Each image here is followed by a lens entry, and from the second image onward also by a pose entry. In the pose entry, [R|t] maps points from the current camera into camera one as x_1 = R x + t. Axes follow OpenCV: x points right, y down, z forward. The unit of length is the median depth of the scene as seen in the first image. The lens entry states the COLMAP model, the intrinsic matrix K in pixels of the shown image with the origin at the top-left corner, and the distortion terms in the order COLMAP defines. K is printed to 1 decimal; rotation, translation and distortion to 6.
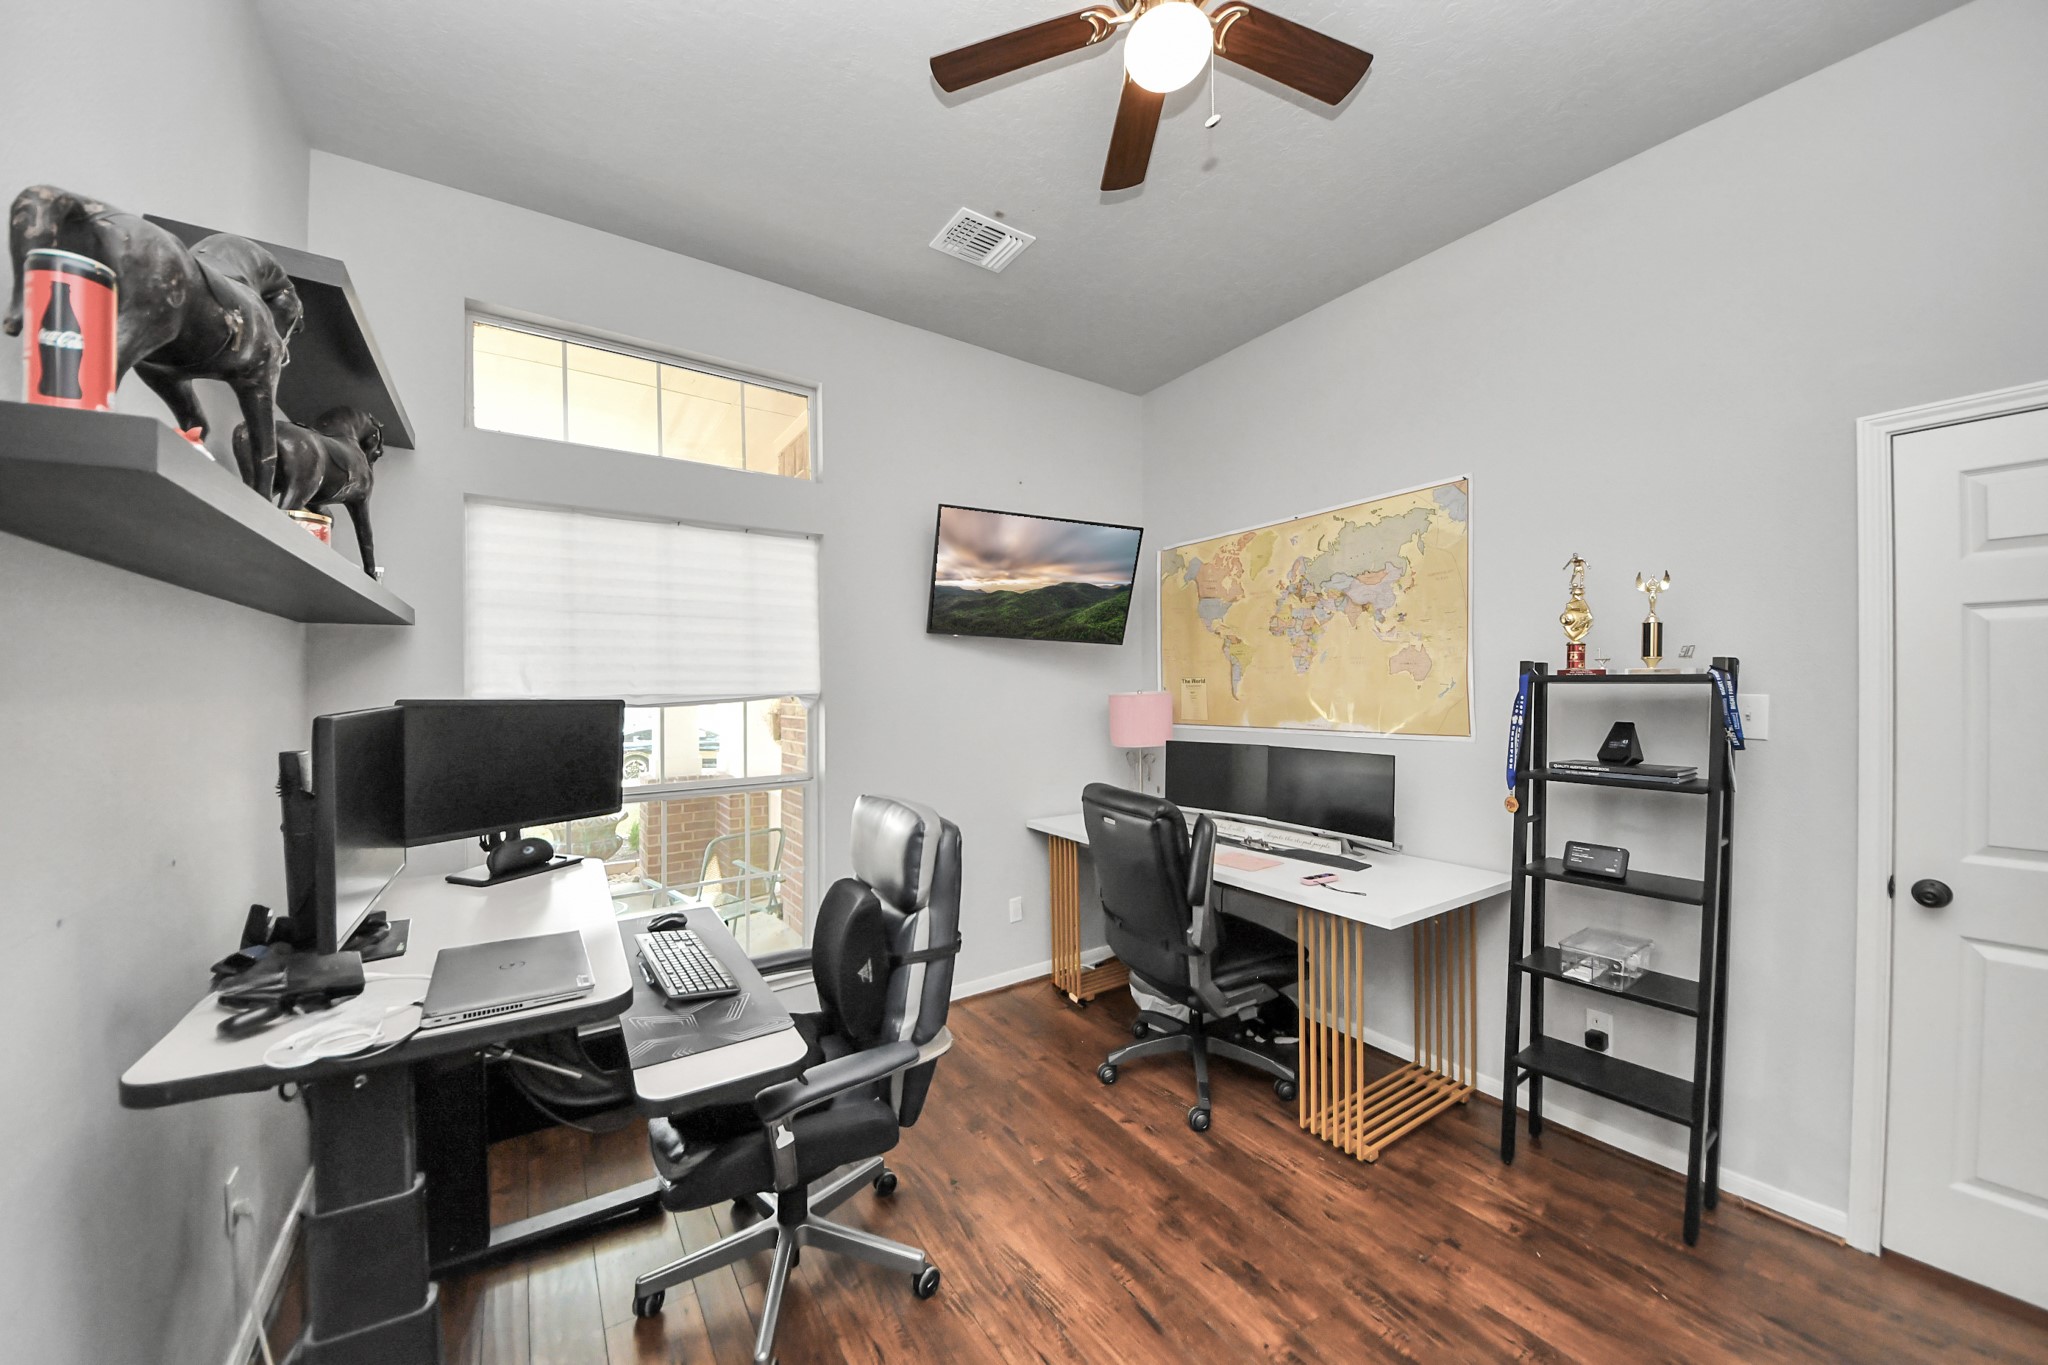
lens RADIAL K [[748.7, 0, 997.2], [0, 748.7, 690.0], [0, 0, 1]] dist [0.032880, -0.018235]
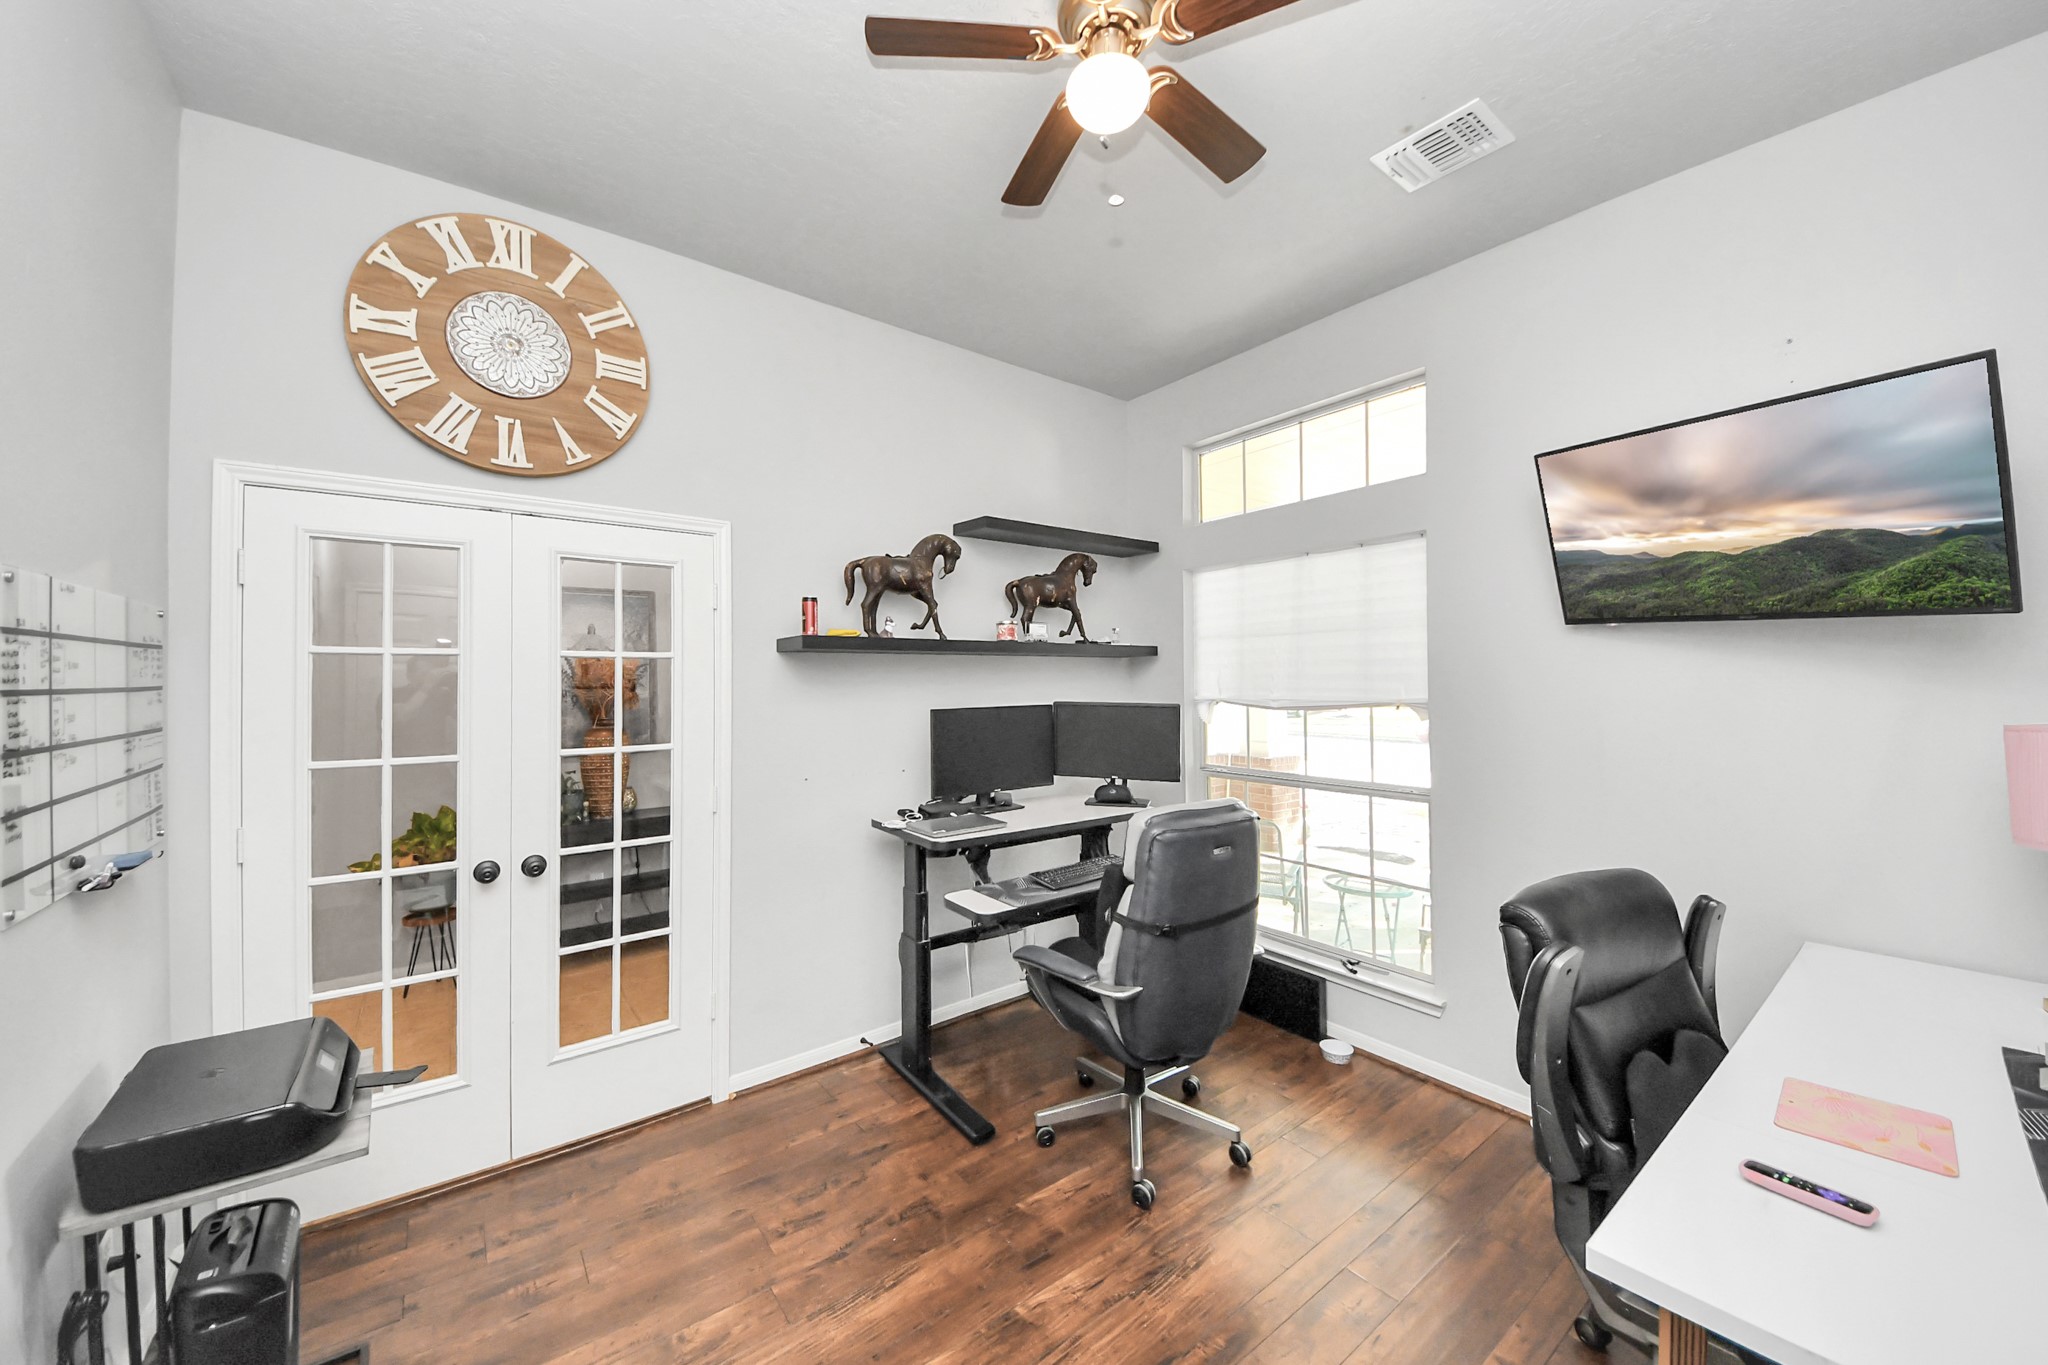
lens RADIAL K [[748.7, 0, 997.2], [0, 748.7, 690.0], [0, 0, 1]] dist [0.032880, -0.018235]
pose [[0.038436, 0.010561, -0.999205, 0.700752], [0.001852, 0.999942, 0.010640, -0.023253], [0.999259, -0.002259, 0.038414, 0.466711]]
